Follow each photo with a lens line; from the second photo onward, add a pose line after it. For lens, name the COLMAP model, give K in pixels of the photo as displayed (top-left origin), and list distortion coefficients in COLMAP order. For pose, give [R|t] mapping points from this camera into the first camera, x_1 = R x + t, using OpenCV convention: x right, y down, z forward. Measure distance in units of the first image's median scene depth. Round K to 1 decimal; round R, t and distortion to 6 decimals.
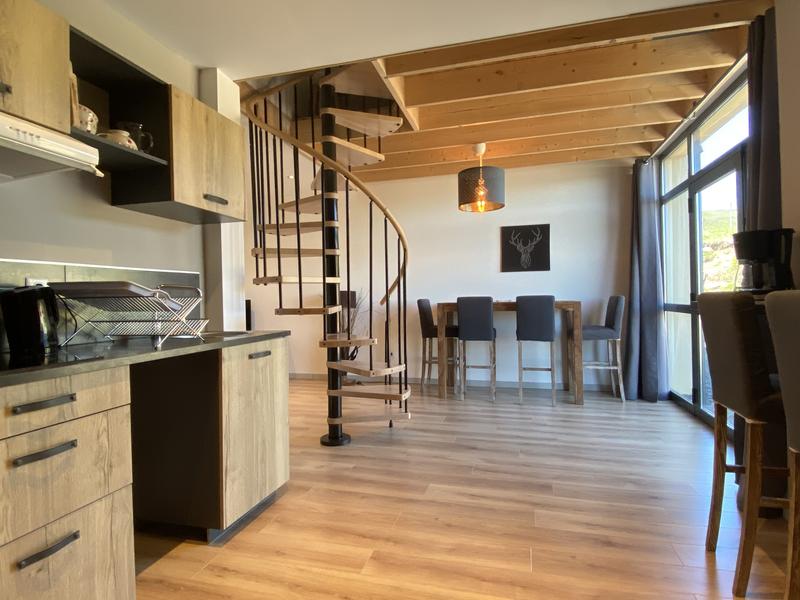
lens RADIAL K [[454.5, 0, 391.7], [0, 454.5, 302.1], [0, 0, 1]] dist [0.035875, -0.031935]
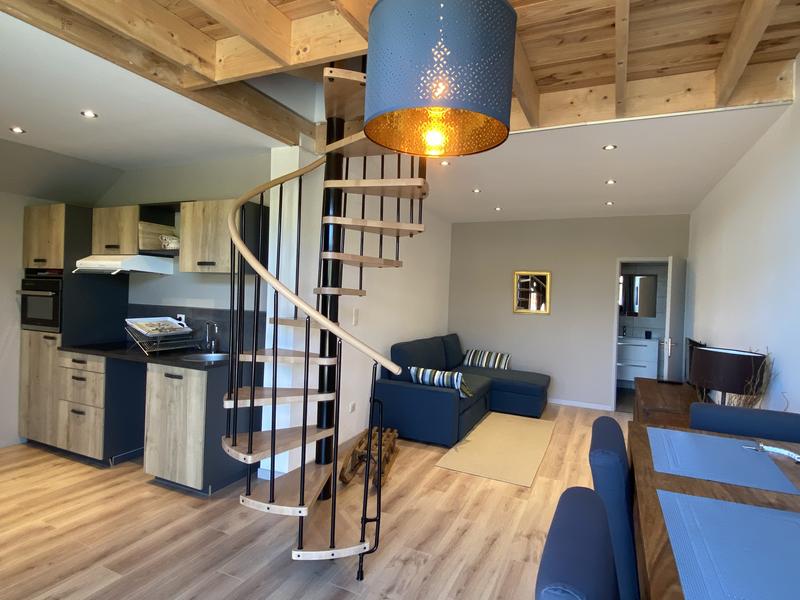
lens RADIAL K [[454.5, 0, 399.4], [0, 454.5, 298.9], [0, 0, 1]] dist [0.035875, -0.031935]
pose [[-0.162710, 0.030297, -0.986209, 1.012793], [-0.040891, 0.998463, 0.037420, -0.208658], [0.985826, 0.046416, -0.161221, 1.988928]]
